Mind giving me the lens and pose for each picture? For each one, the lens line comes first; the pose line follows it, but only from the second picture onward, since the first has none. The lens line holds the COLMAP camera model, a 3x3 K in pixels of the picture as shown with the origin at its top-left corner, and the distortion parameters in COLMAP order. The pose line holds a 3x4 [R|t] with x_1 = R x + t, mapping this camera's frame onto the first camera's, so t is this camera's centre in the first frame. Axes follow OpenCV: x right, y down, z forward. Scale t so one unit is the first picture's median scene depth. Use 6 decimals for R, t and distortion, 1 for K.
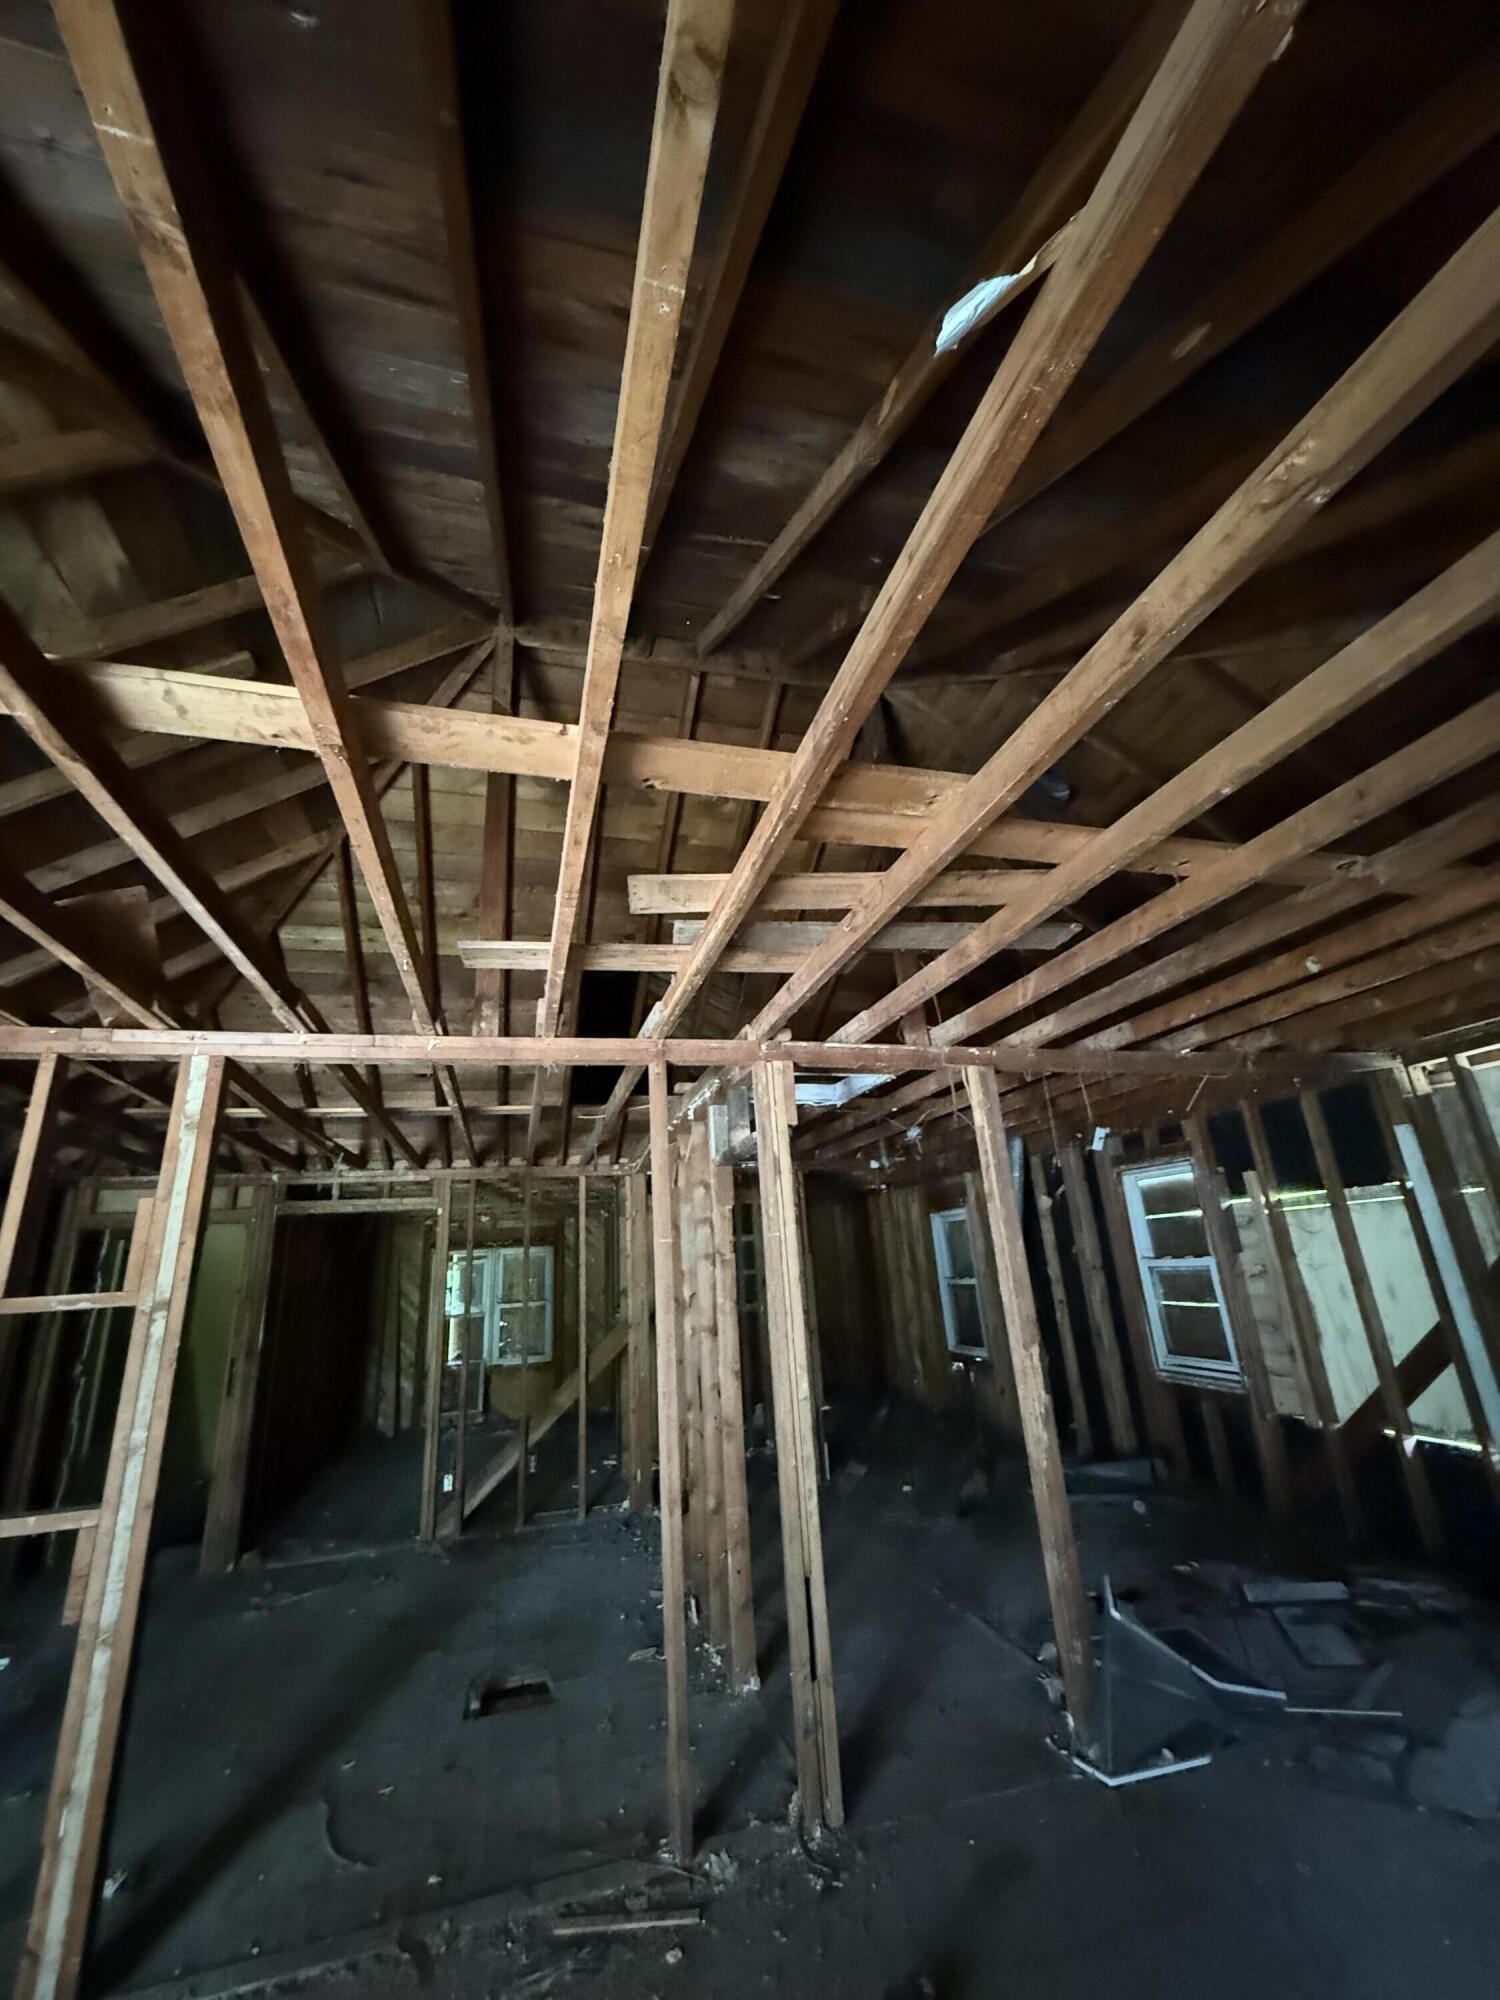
lens RADIAL K [[803.7, 0, 750.0], [0, 803.7, 1000.0], [0, 0, 1]] dist [-0.000353, -0.000146]
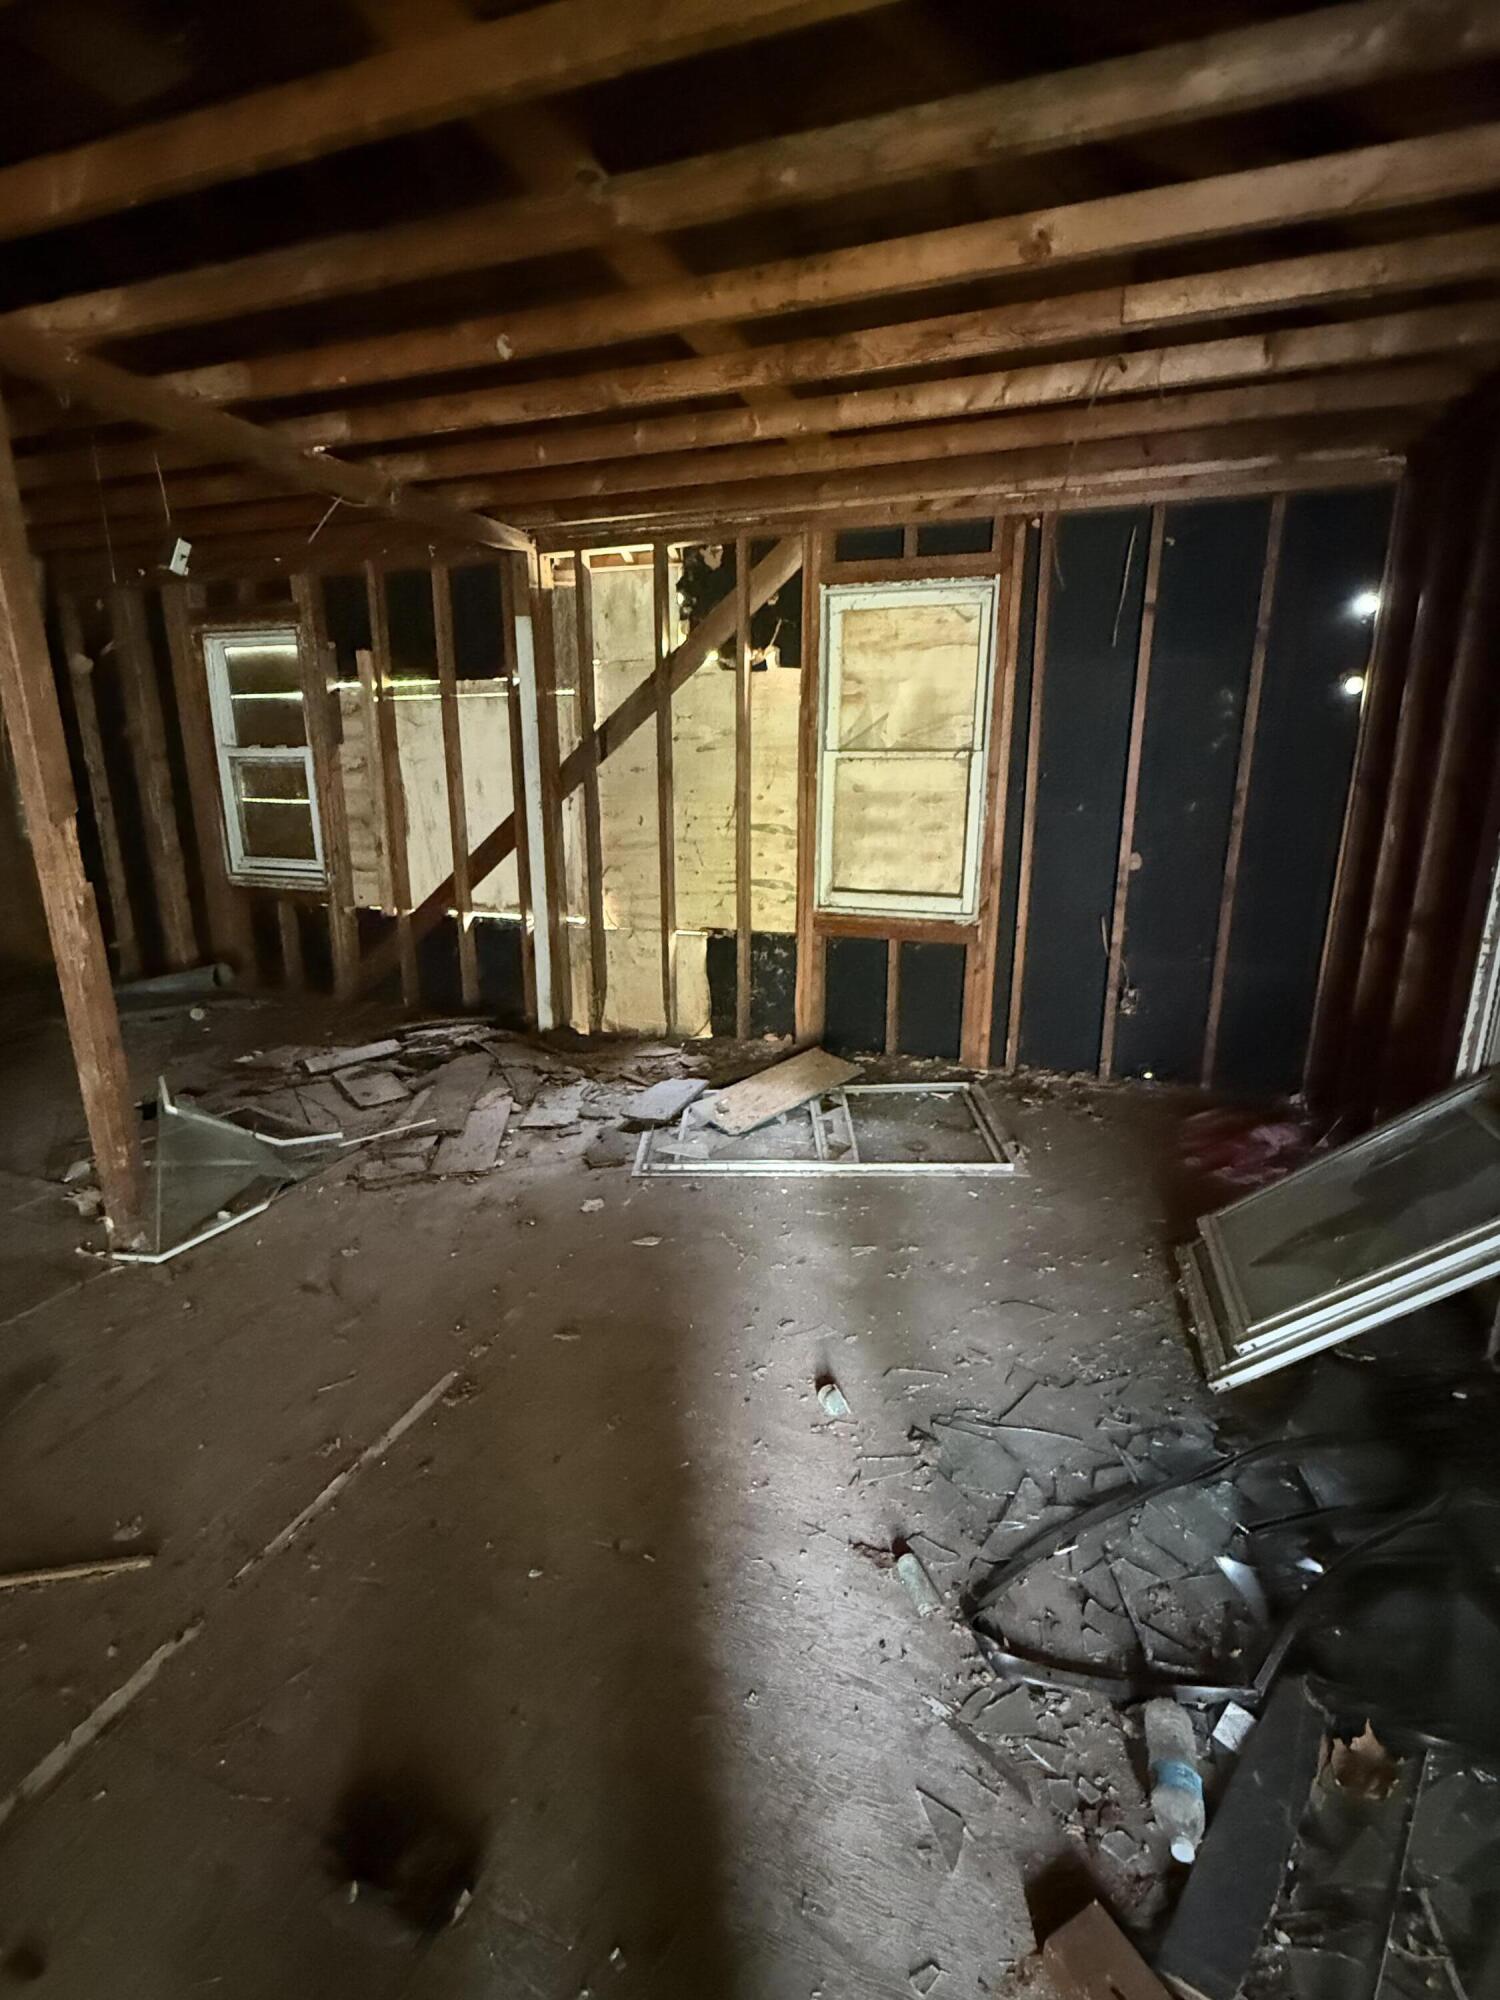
lens RADIAL K [[894.5, 0, 750.0], [0, 894.5, 1000.0], [0, 0, 1]] dist [0.000597, 0.000137]
pose [[0.562273, -0.142450, 0.814590, 0.023547], [-0.296974, 0.884558, 0.359672, 0.093225], [-0.771787, -0.444146, 0.455059, 0.094115]]
